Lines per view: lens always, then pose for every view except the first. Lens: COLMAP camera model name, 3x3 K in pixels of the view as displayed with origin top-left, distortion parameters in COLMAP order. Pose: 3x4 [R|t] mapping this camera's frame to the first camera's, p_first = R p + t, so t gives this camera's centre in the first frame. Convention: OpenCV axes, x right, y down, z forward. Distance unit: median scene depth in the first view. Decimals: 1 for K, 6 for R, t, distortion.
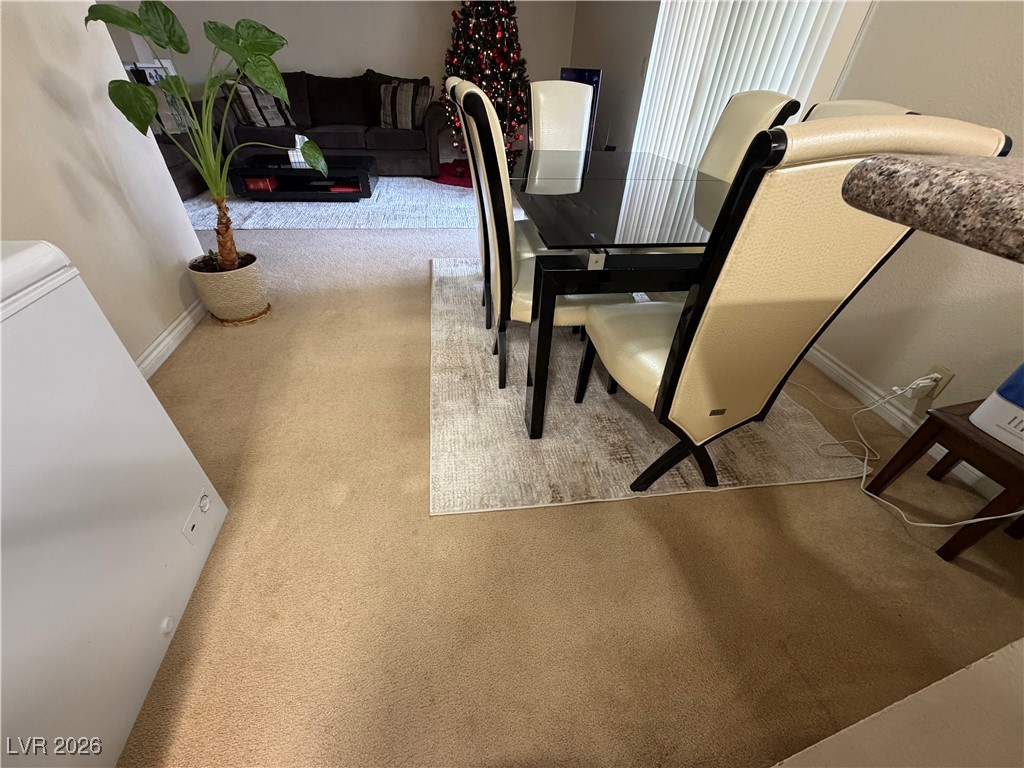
lens RADIAL K [[408.4, 0, 510.3], [0, 408.4, 385.1], [0, 0, 1]] dist [0.000875, 0.000170]
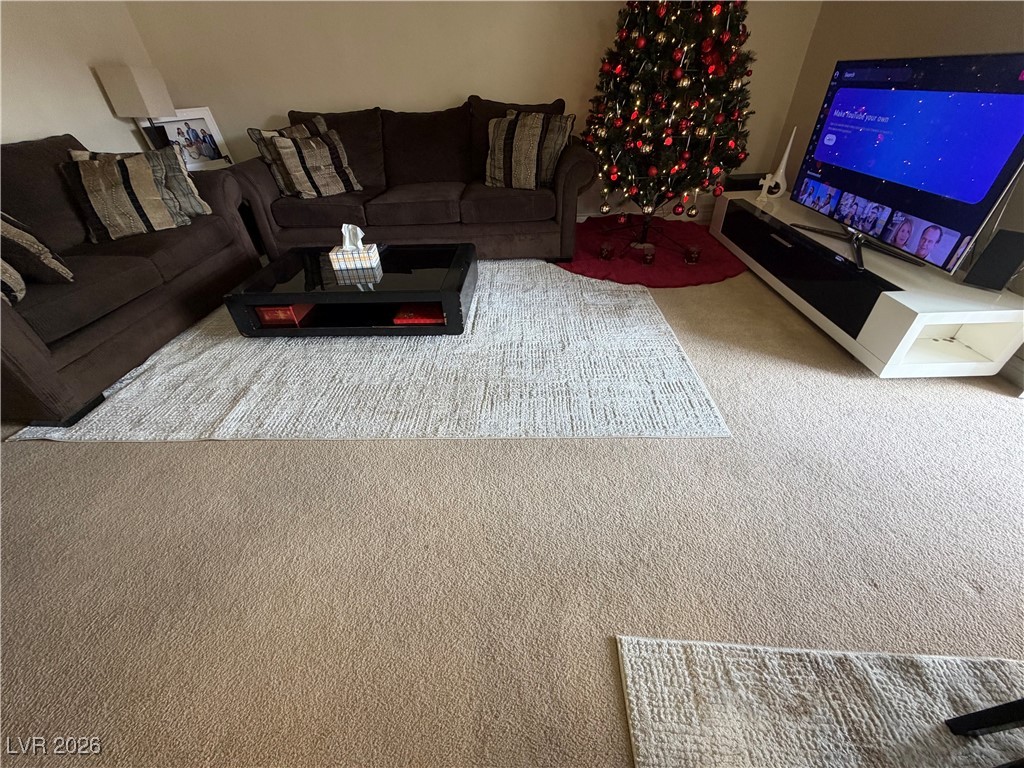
lens RADIAL K [[408.4, 0, 510.3], [0, 408.4, 385.1], [0, 0, 1]] dist [0.000875, 0.000170]
pose [[0.979063, 0.053011, -0.196534, -0.149696], [-0.055805, 0.998404, -0.008700, -0.344459], [0.195759, 0.019486, 0.980458, 0.426097]]
